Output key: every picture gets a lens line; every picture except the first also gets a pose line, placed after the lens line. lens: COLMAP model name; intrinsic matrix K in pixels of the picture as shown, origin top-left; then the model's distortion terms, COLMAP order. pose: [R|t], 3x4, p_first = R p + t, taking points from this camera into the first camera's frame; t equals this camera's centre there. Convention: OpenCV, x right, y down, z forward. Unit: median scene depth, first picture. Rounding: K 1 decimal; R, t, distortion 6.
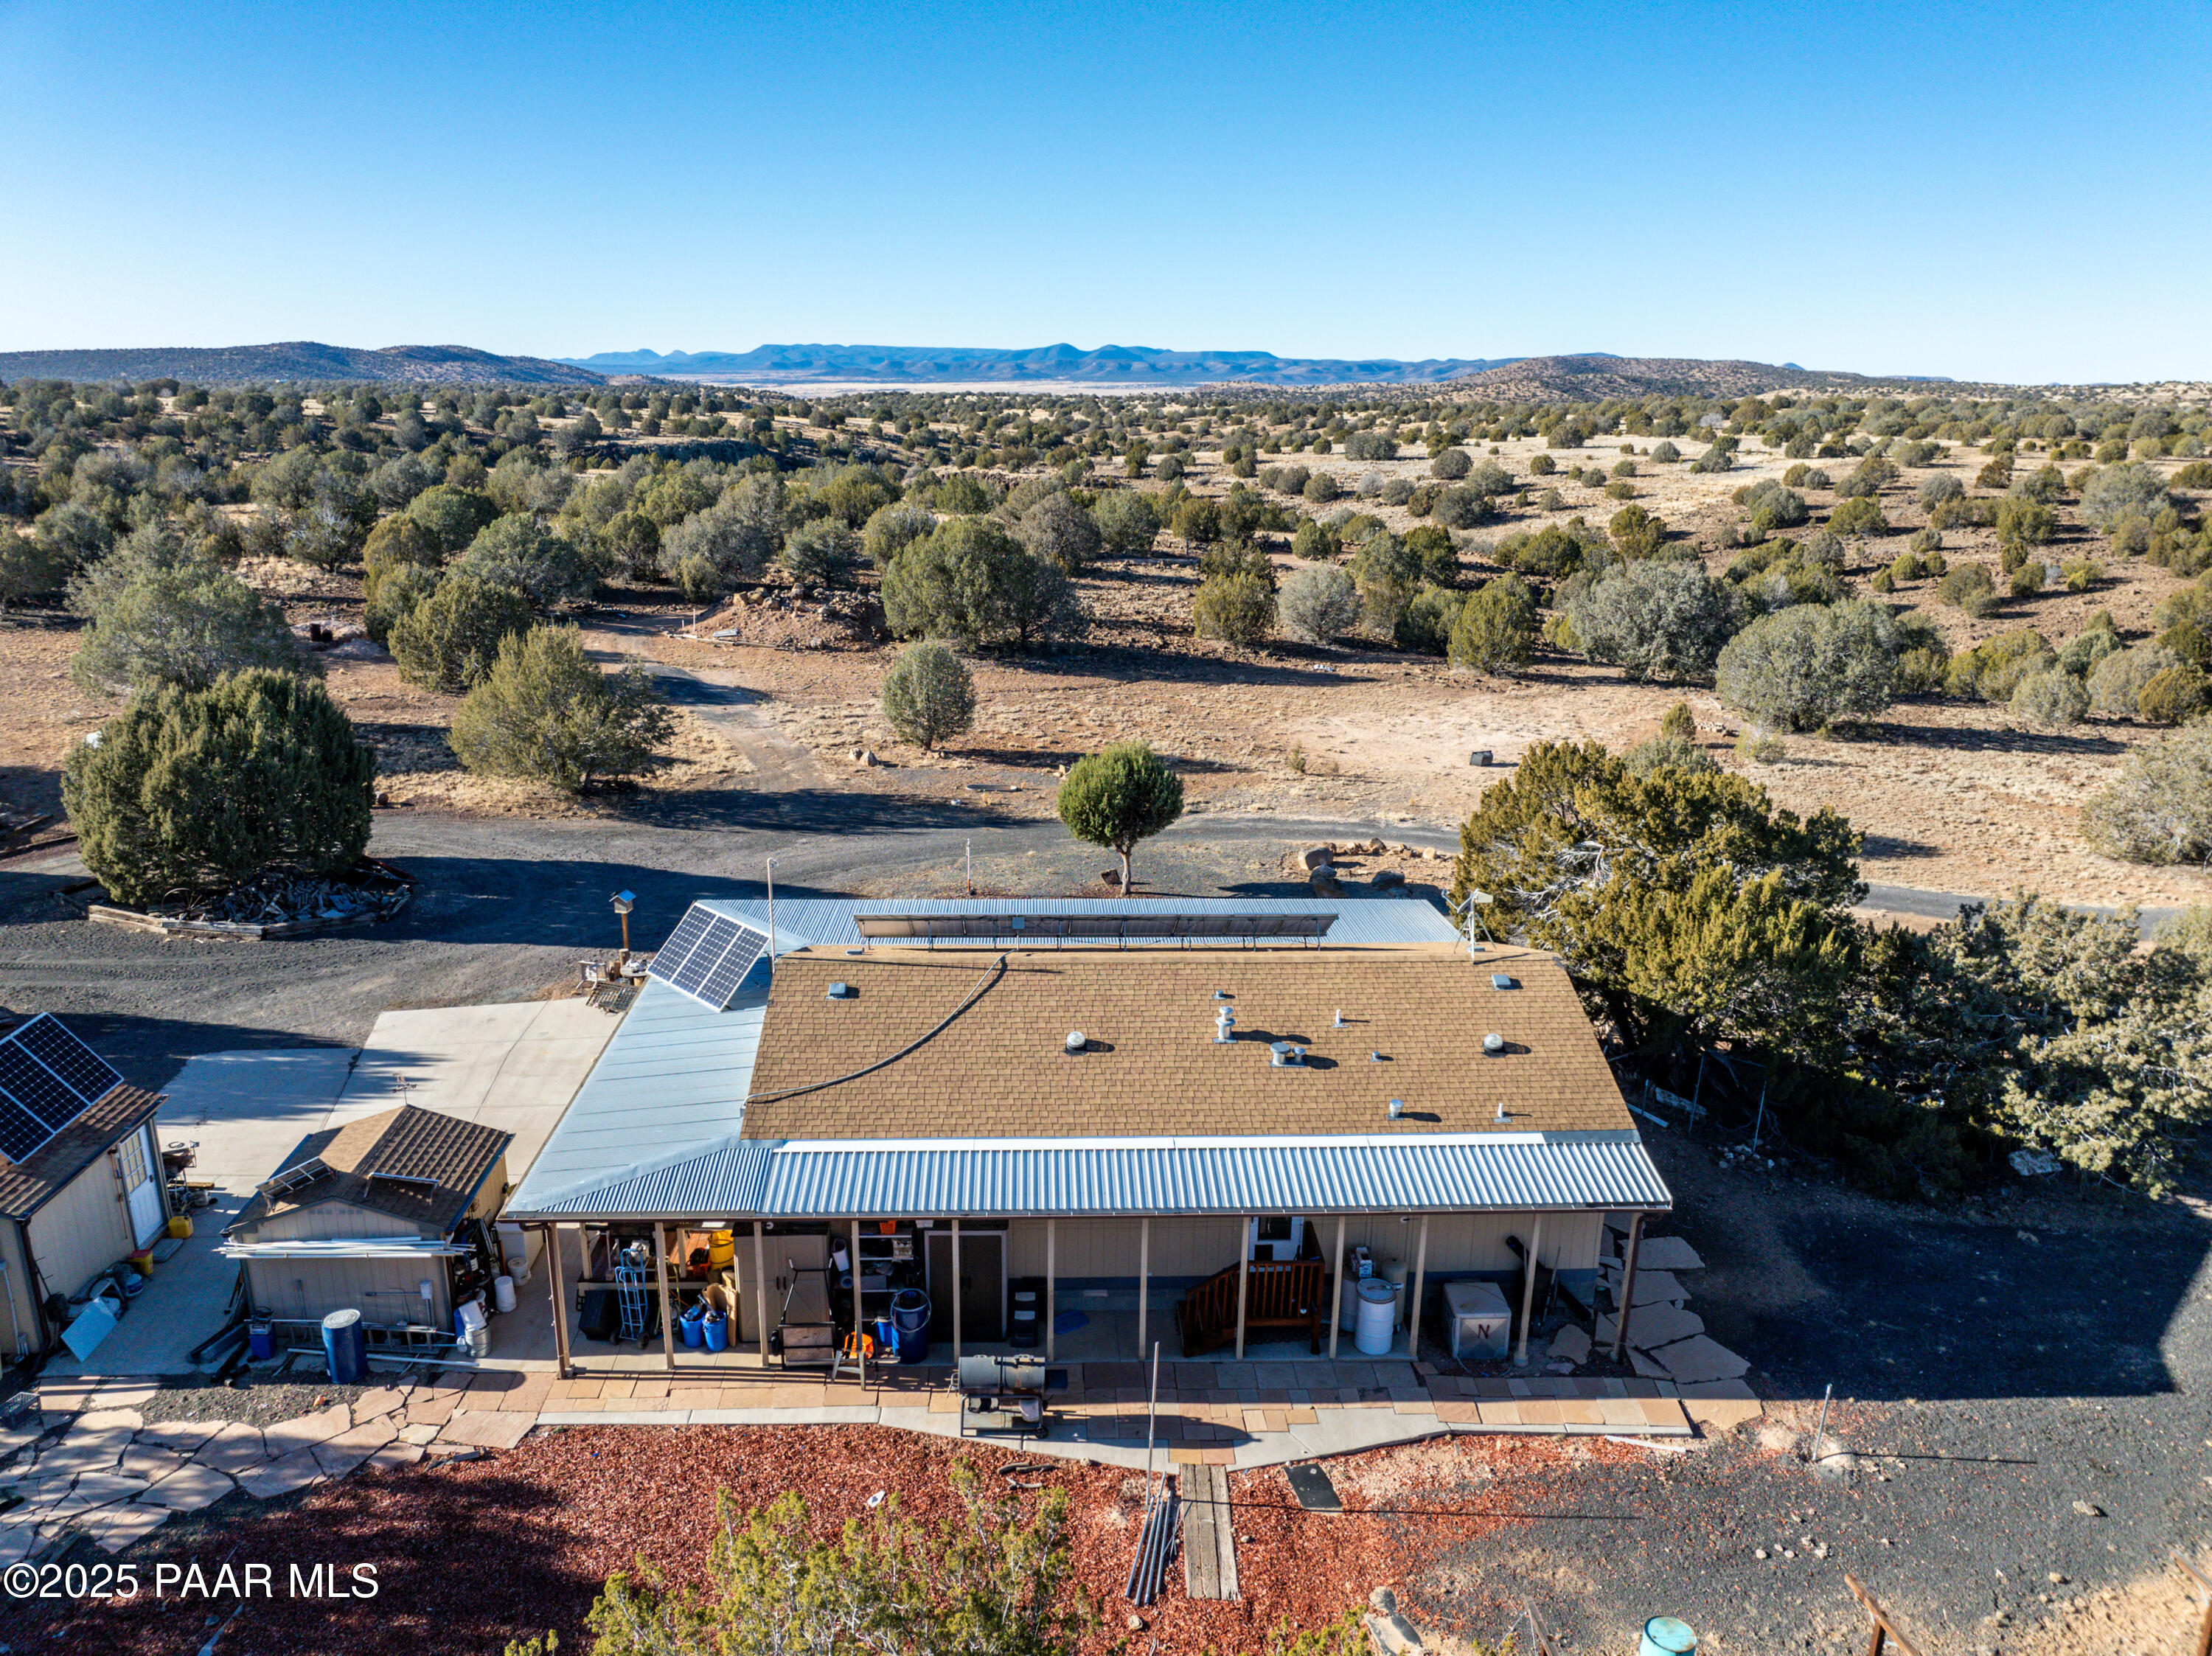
lens RADIAL K [[1562.3, 0, 1118.5], [0, 1562.3, 826.0], [0, 0, 1]] dist [-0.049033, 0.014271]
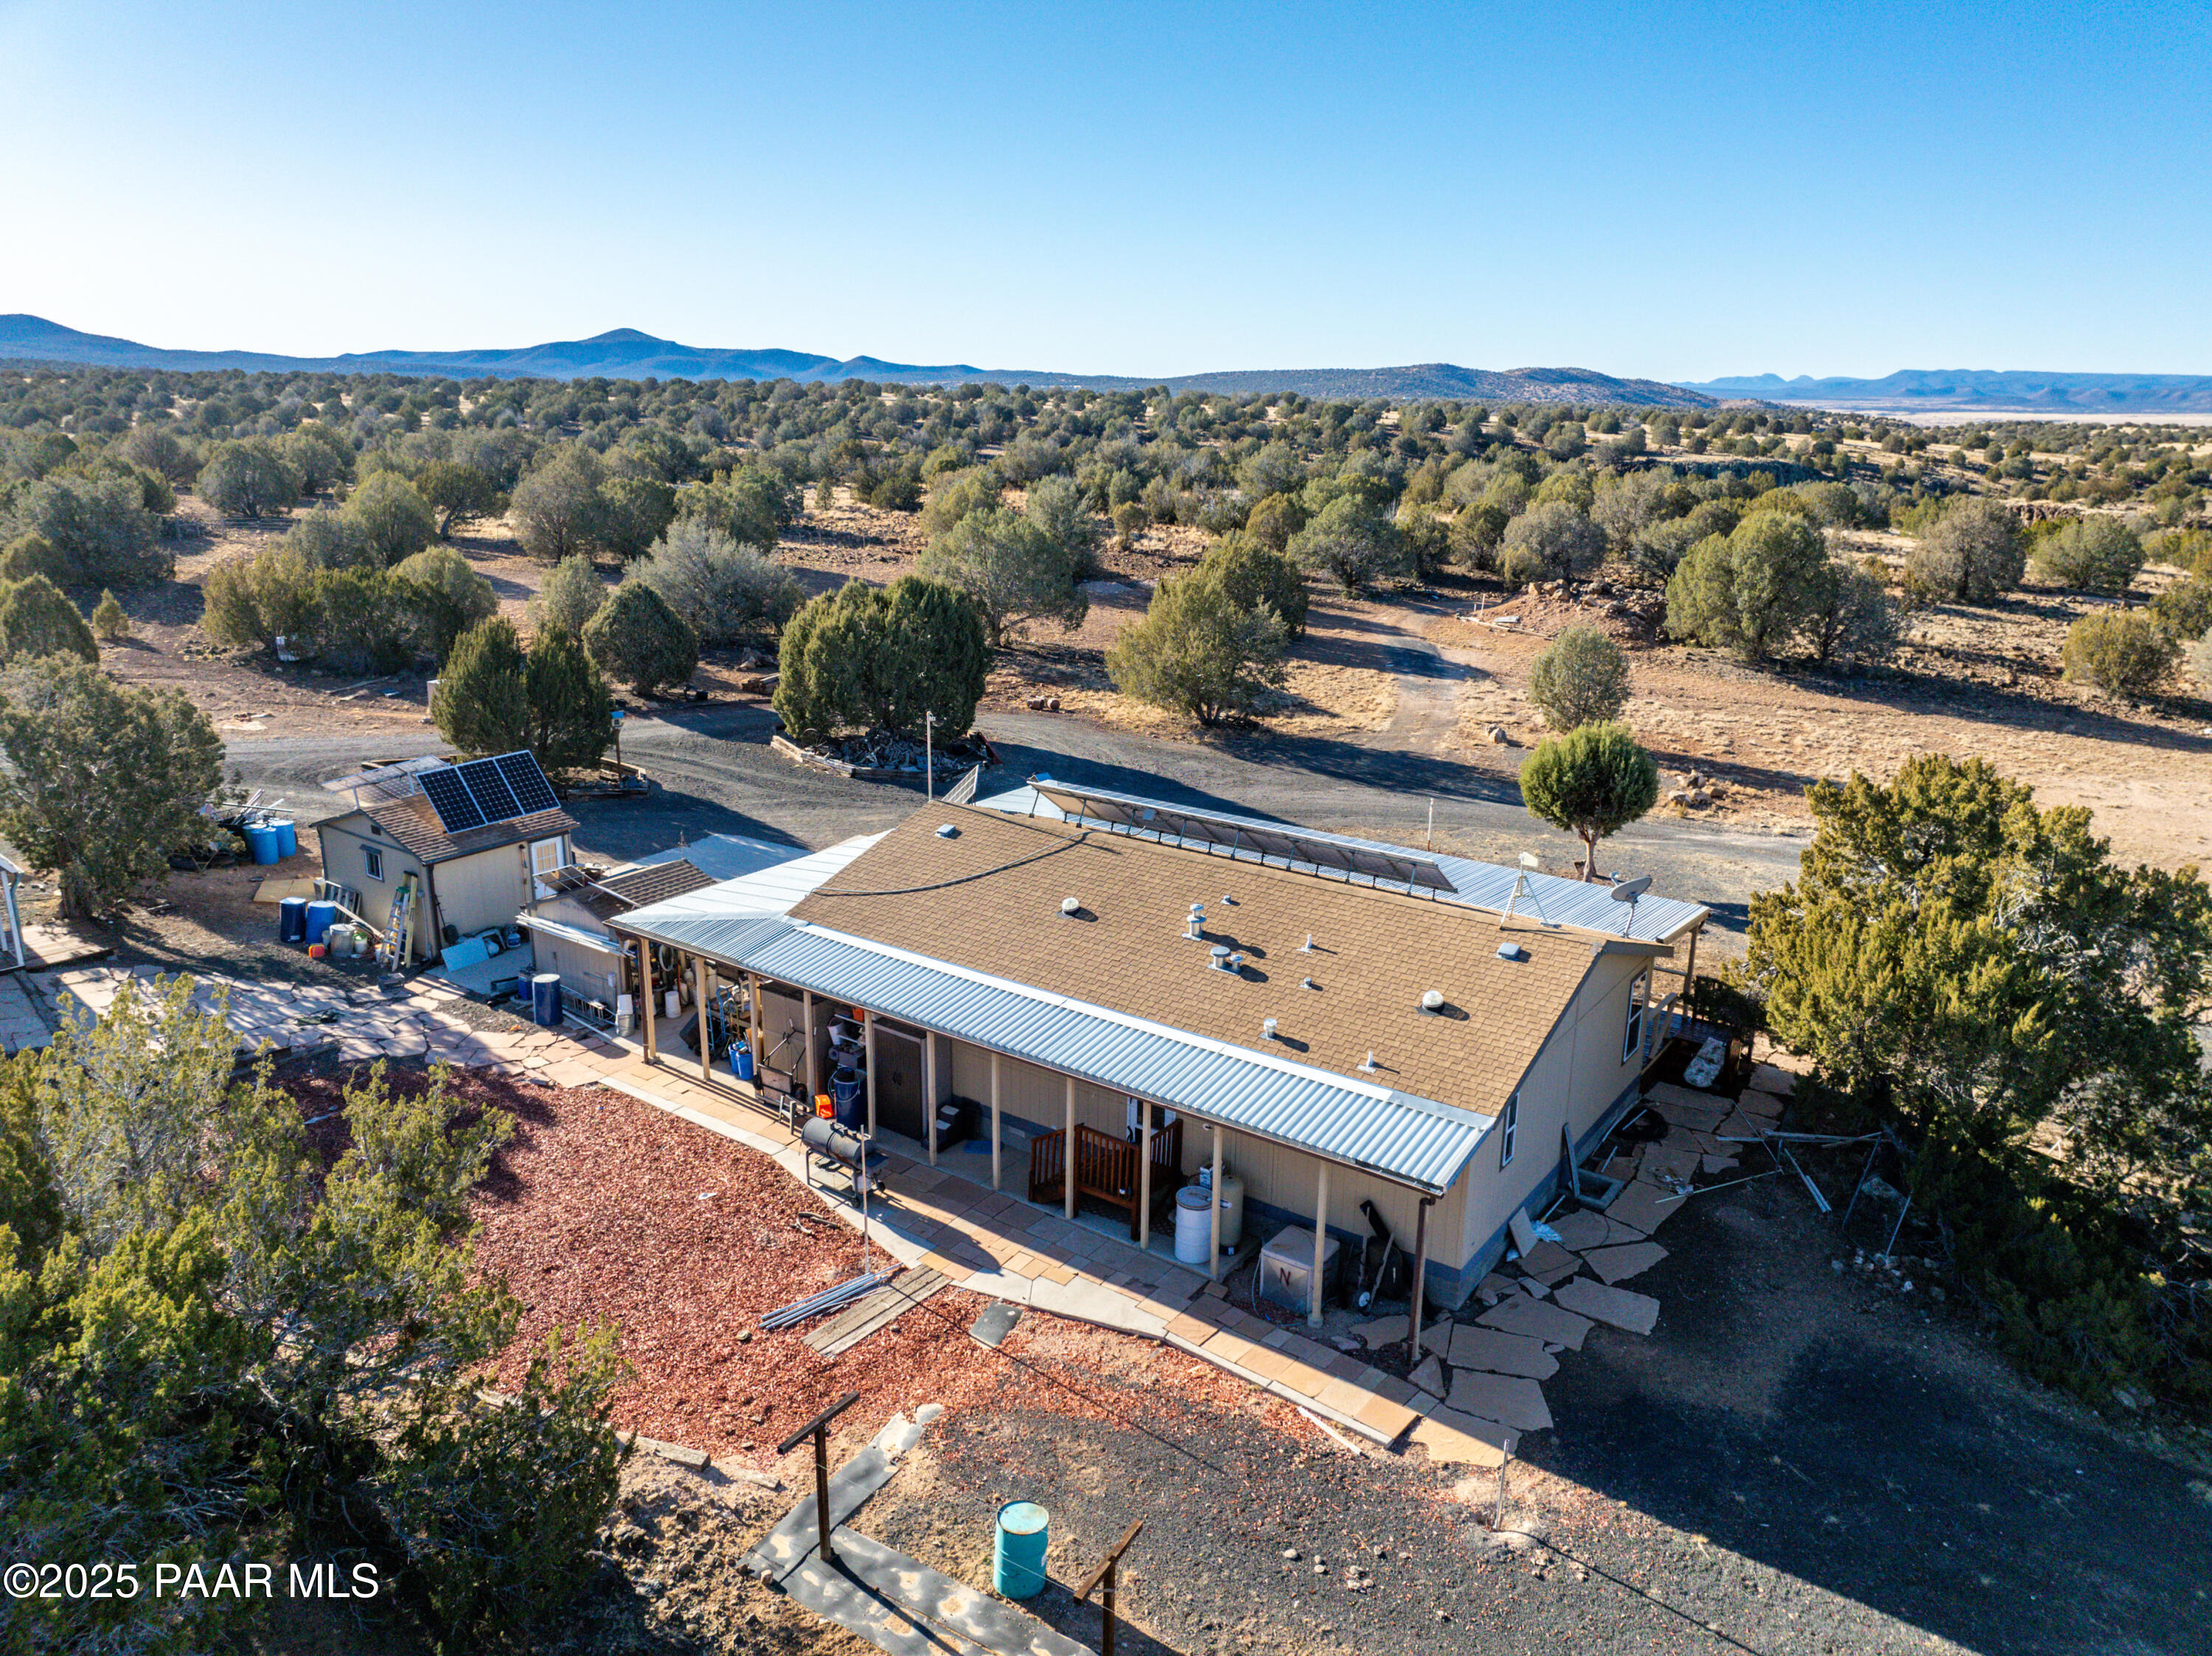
lens RADIAL K [[1562.3, 0, 1110.8], [0, 1562.3, 828.5], [0, 0, 1]] dist [-0.049033, 0.014271]
pose [[0.782528, 0.164129, -0.600593, 0.631239], [-0.171677, 0.984113, 0.045254, 0.031846], [0.598479, 0.067695, 0.798273, 0.155373]]
